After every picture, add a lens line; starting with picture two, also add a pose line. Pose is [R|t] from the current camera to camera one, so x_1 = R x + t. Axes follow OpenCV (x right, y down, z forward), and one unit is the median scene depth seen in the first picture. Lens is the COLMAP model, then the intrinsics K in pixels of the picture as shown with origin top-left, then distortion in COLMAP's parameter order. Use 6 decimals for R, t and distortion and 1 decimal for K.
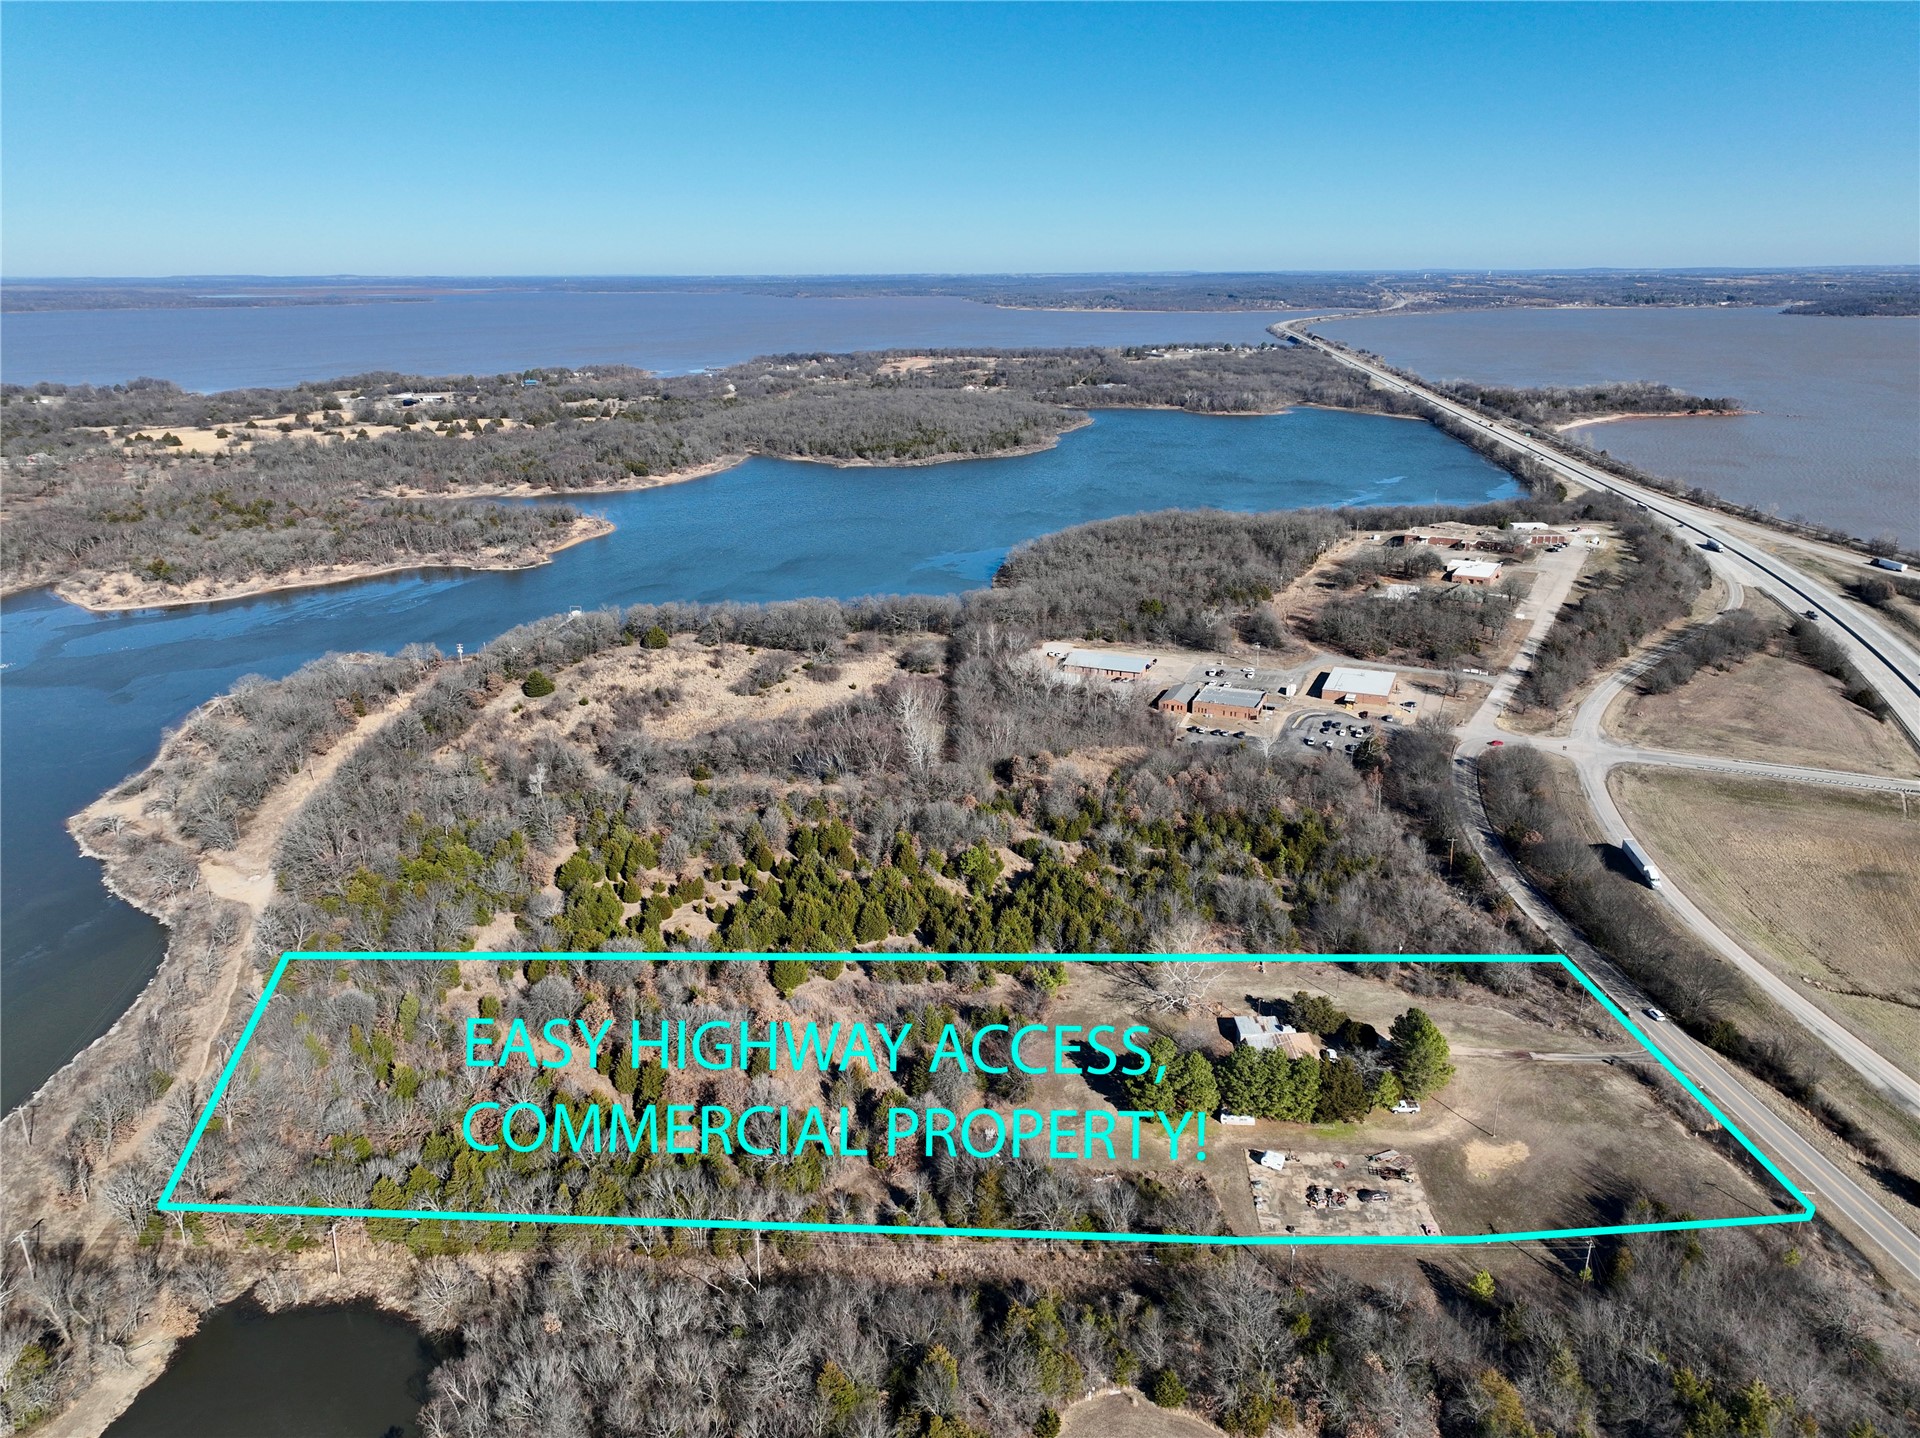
lens RADIAL K [[1347.5, 0, 961.4], [0, 1347.5, 717.4], [0, 0, 1]] dist [-0.005892, 0.024865]
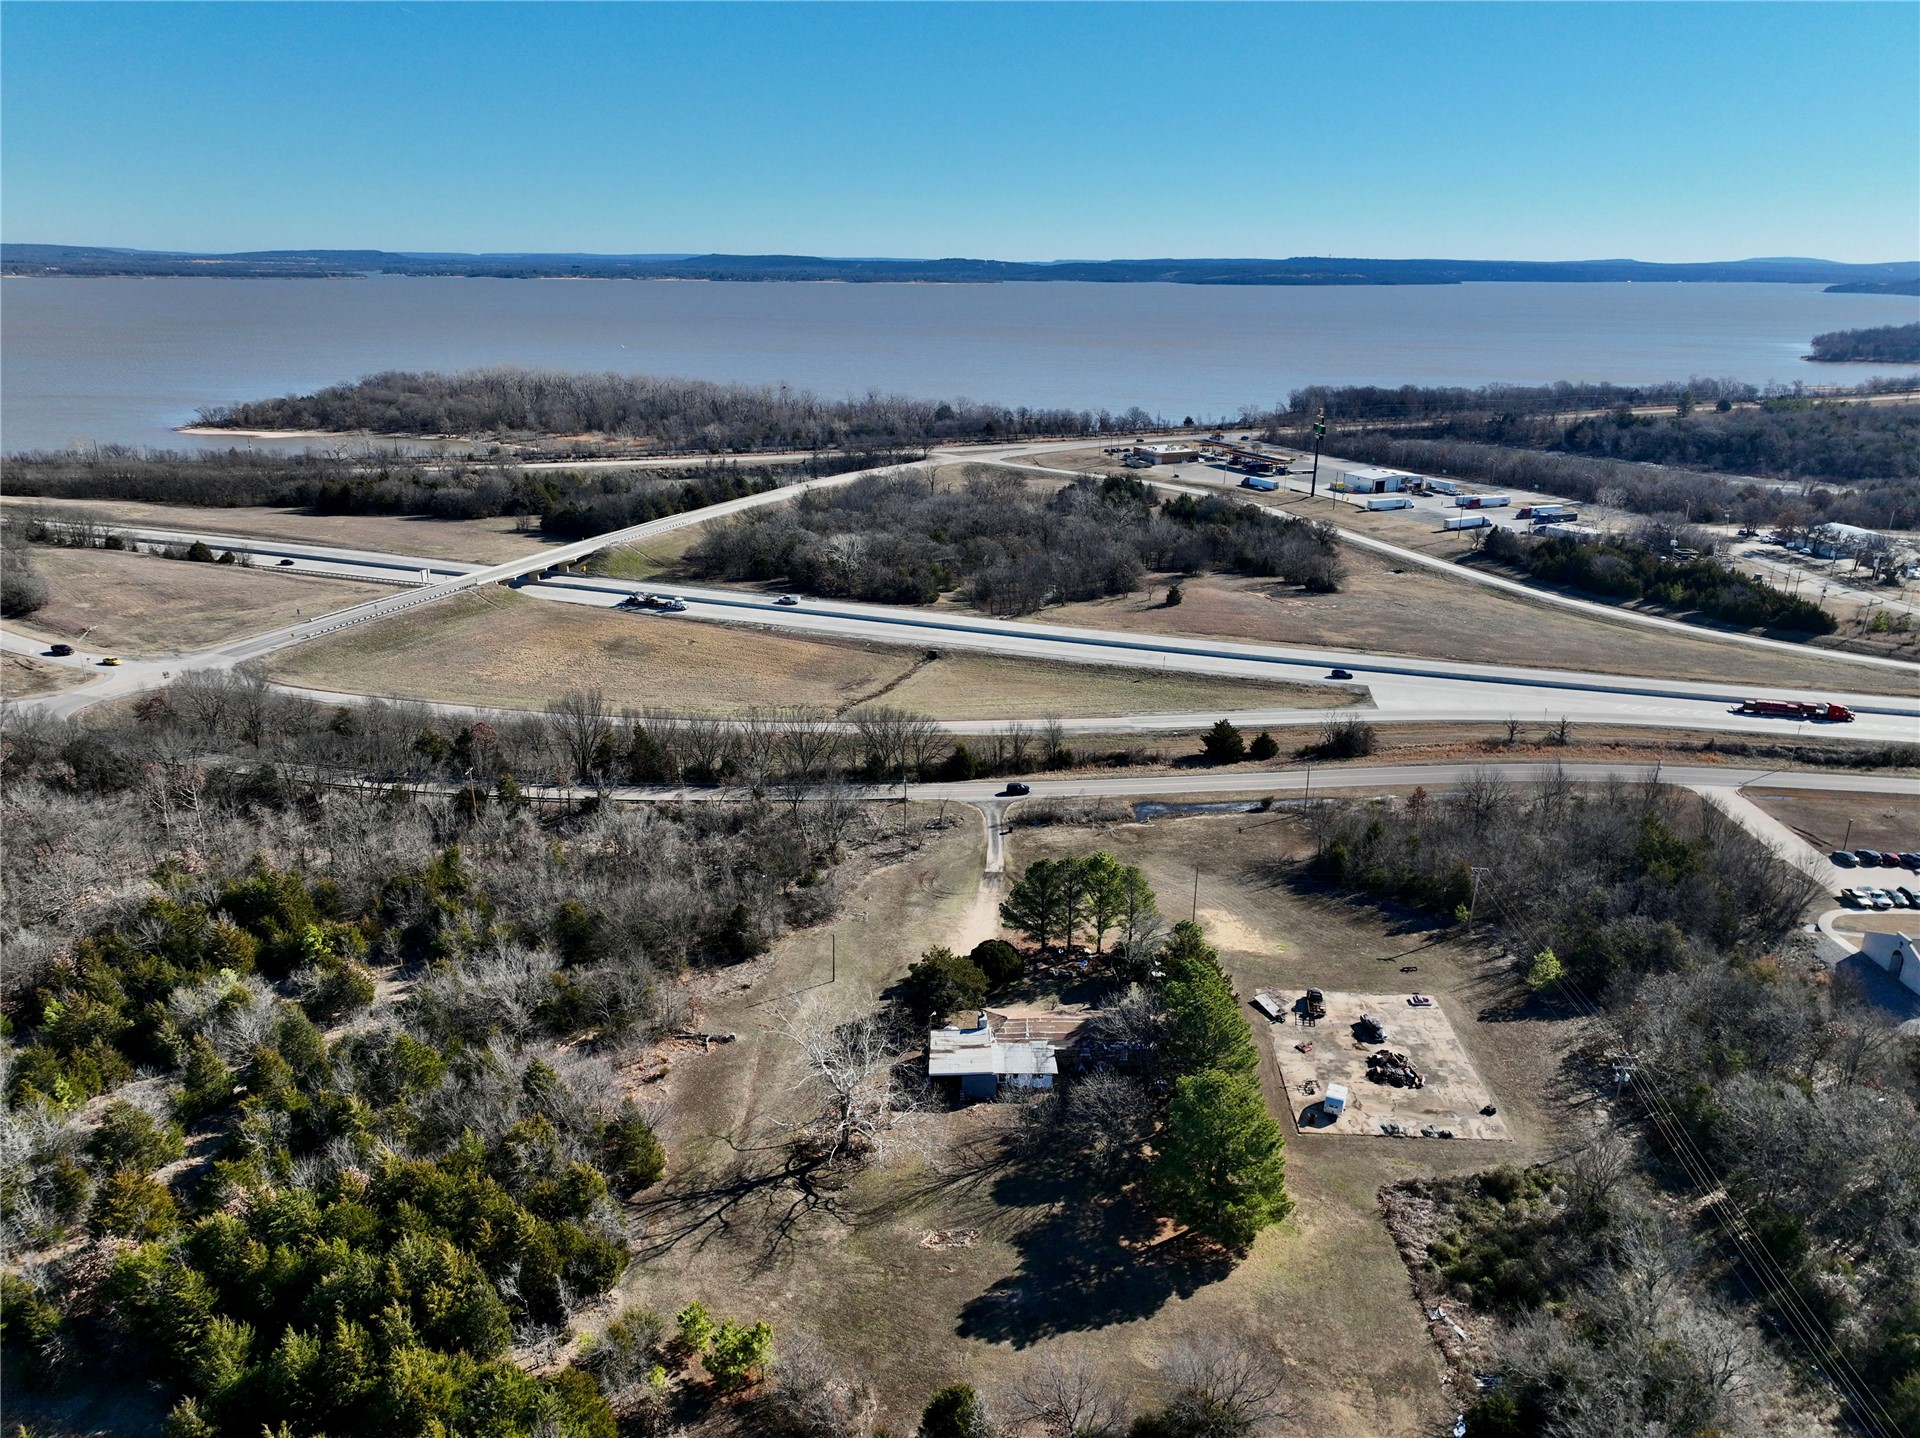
lens RADIAL K [[1347.5, 0, 961.4], [0, 1347.5, 717.4], [0, 0, 1]] dist [-0.005892, 0.024865]
pose [[-0.022275, -0.317952, 0.947845, -0.256109], [0.307401, 0.899973, 0.309117, -0.061775], [-0.951319, 0.298254, 0.077692, 0.931026]]
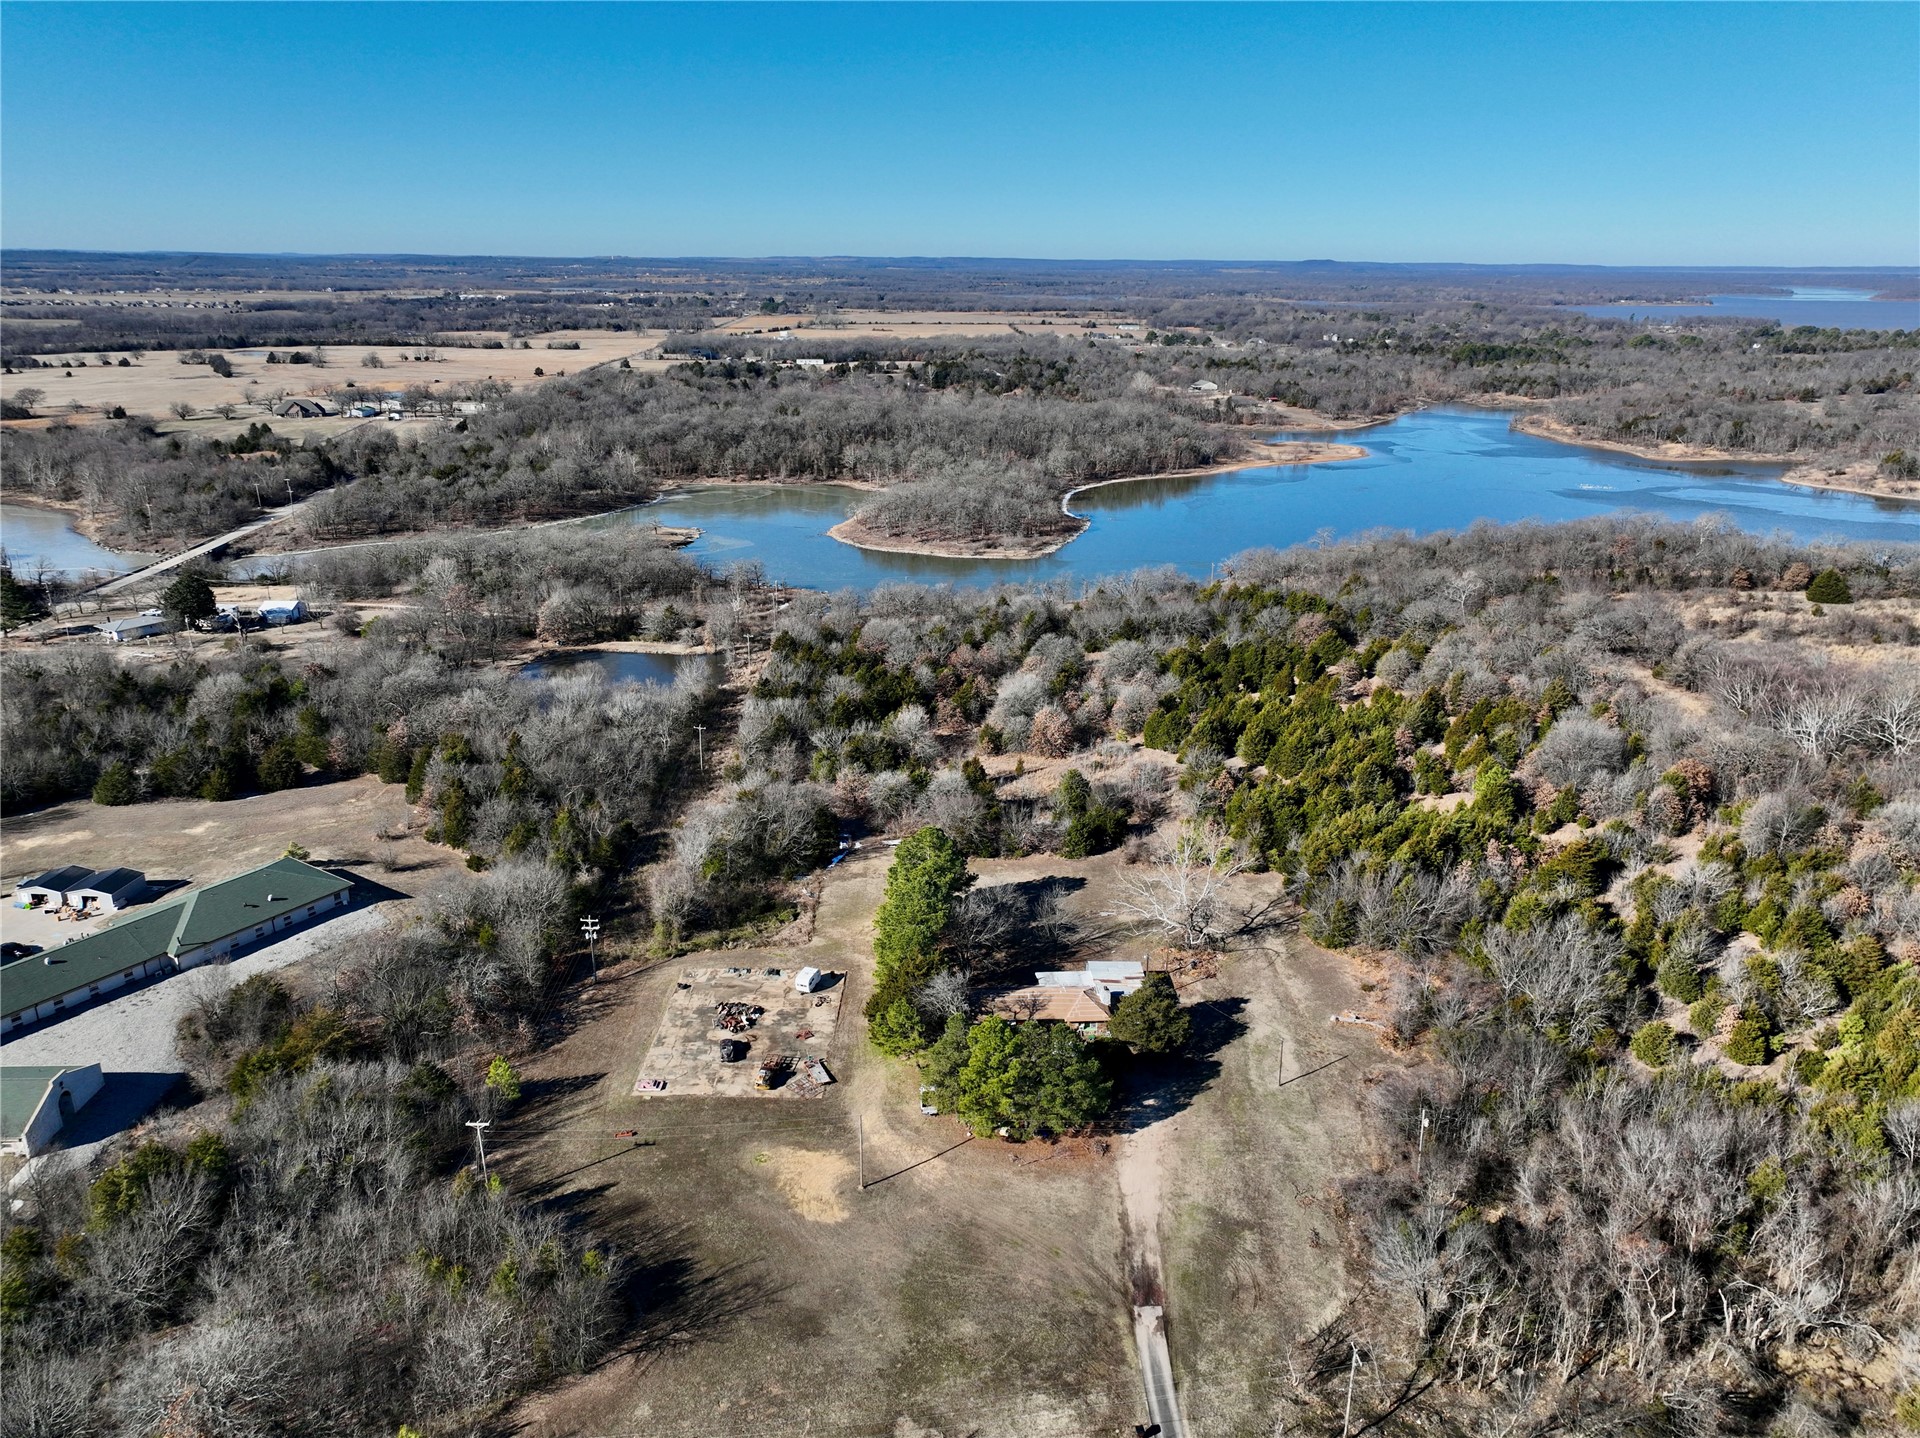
lens RADIAL K [[1347.5, 0, 961.4], [0, 1347.5, 717.4], [0, 0, 1]] dist [-0.005892, 0.024865]
pose [[0.056213, 0.333570, -0.941048, 0.785667], [-0.320840, 0.898582, 0.299352, -0.048943], [0.945464, 0.285098, 0.157535, 0.806739]]
